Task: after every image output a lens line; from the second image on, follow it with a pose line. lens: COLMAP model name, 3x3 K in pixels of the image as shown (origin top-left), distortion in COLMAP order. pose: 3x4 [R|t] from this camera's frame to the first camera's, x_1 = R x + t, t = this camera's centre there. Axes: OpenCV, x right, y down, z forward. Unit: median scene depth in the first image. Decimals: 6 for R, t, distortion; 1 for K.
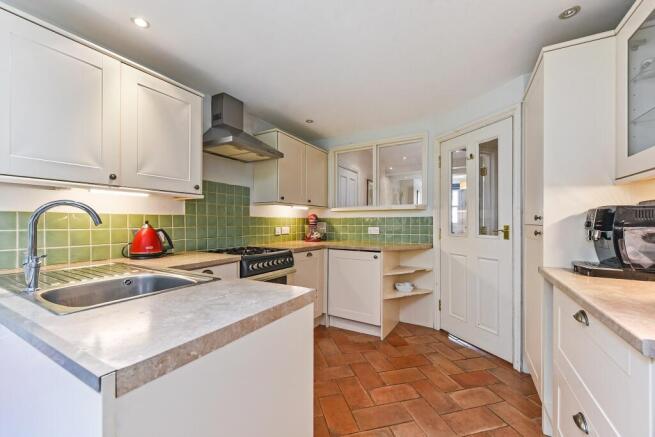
lens RADIAL K [[262.6, 0, 326.1], [0, 262.6, 222.2], [0, 0, 1]] dist [0.003499, -0.000309]
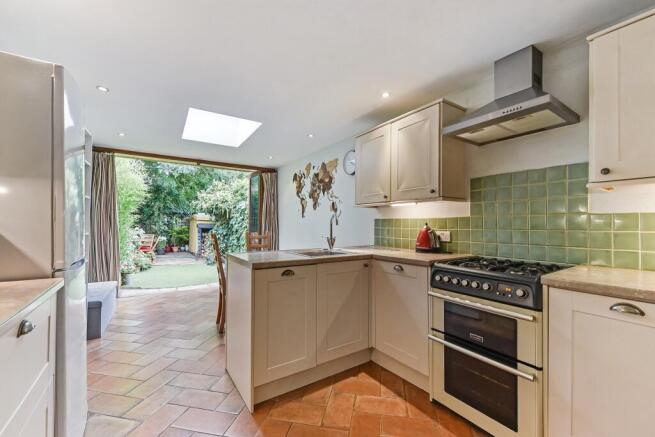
lens RADIAL K [[262.6, 0, 331.3], [0, 262.6, 212.6], [0, 0, 1]] dist [0.003499, -0.000309]
pose [[-0.417752, -0.041434, -0.907616, 0.185123], [0.001319, 0.998931, -0.046210, 0.000496], [0.908560, -0.020502, -0.417251, 0.313140]]
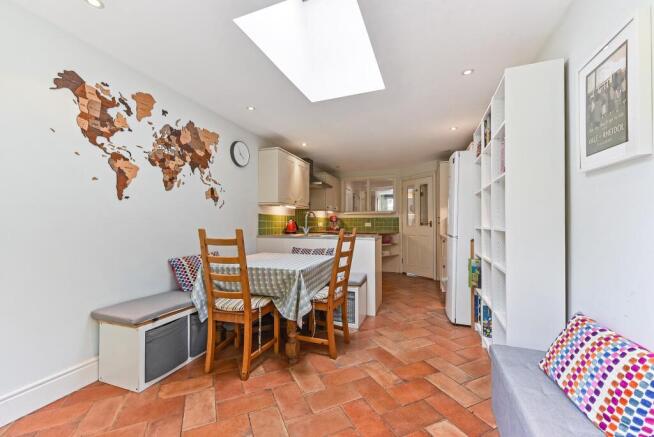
lens RADIAL K [[262.2, 0, 323.3], [0, 262.2, 216.9], [0, 0, 1]] dist [0.003499, -0.000309]
pose [[0.983666, 0.005010, 0.179933, -0.588520], [-0.001939, 0.999850, -0.017236, 0.012426], [-0.179993, 0.016606, 0.983528, -0.977849]]
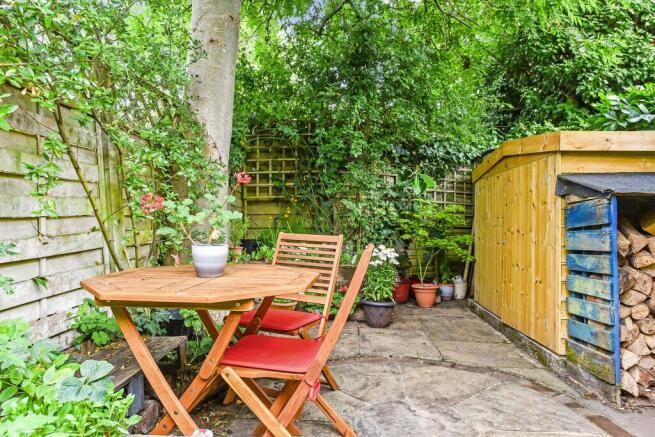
lens RADIAL K [[450.2, 0, 329.1], [0, 450.2, 218.8], [0, 0, 1]] dist [-0.004886, -0.000240]
pose [[-0.895281, -0.002202, -0.445496, -1.131883], [0.001002, 0.999975, -0.006957, 0.074116], [0.445501, -0.006674, -0.895257, -1.755653]]
